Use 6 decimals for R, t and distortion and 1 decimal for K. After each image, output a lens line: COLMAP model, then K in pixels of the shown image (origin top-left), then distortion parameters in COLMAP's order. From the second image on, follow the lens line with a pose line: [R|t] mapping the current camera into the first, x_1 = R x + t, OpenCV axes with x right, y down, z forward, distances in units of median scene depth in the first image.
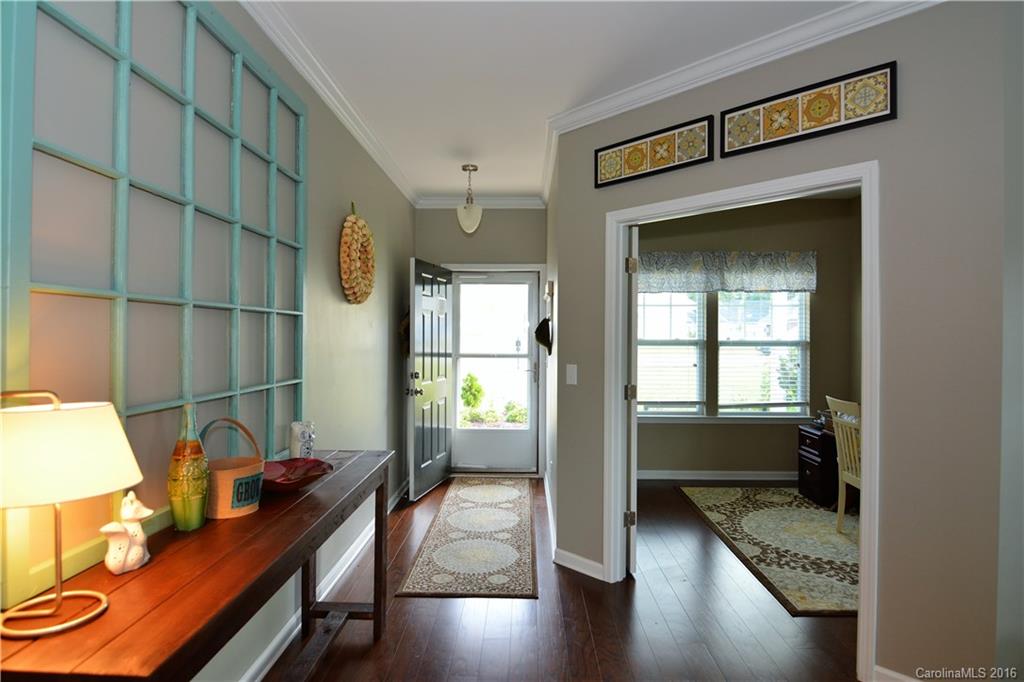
lens RADIAL K [[589.9, 0, 511.0], [0, 589.9, 340.4], [0, 0, 1]] dist [-0.011848, -0.002258]
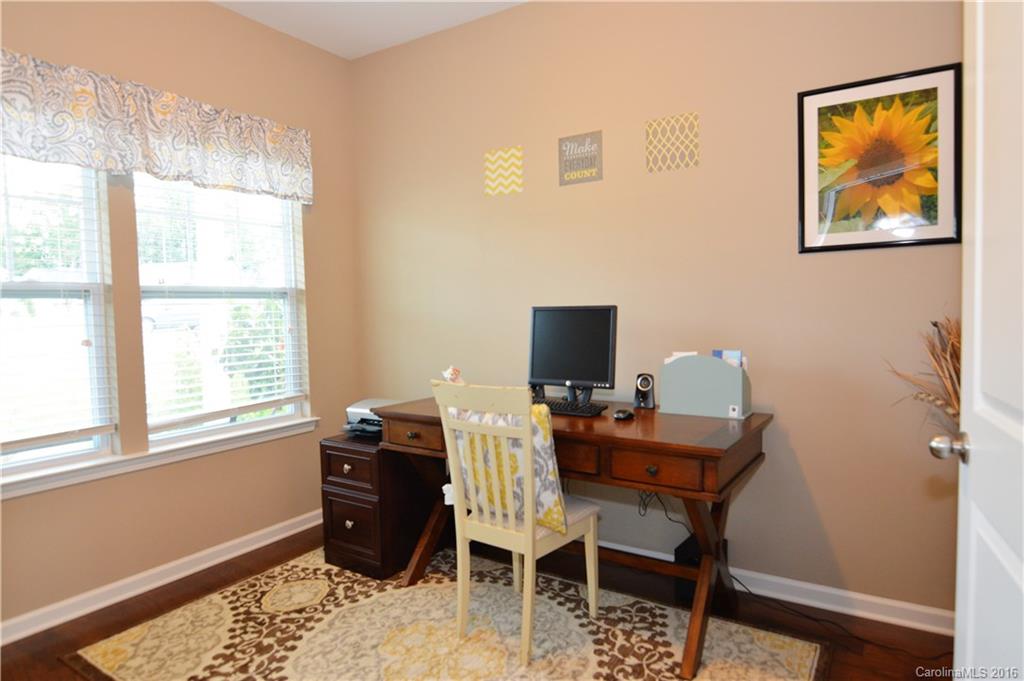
lens RADIAL K [[589.9, 0, 487.7], [0, 589.9, 337.1], [0, 0, 1]] dist [-0.011848, -0.002258]
pose [[0.527102, -0.054051, 0.848081, 0.109856], [0.034199, 0.998516, 0.042383, 0.030558], [-0.849113, 0.006663, 0.528168, 0.544646]]
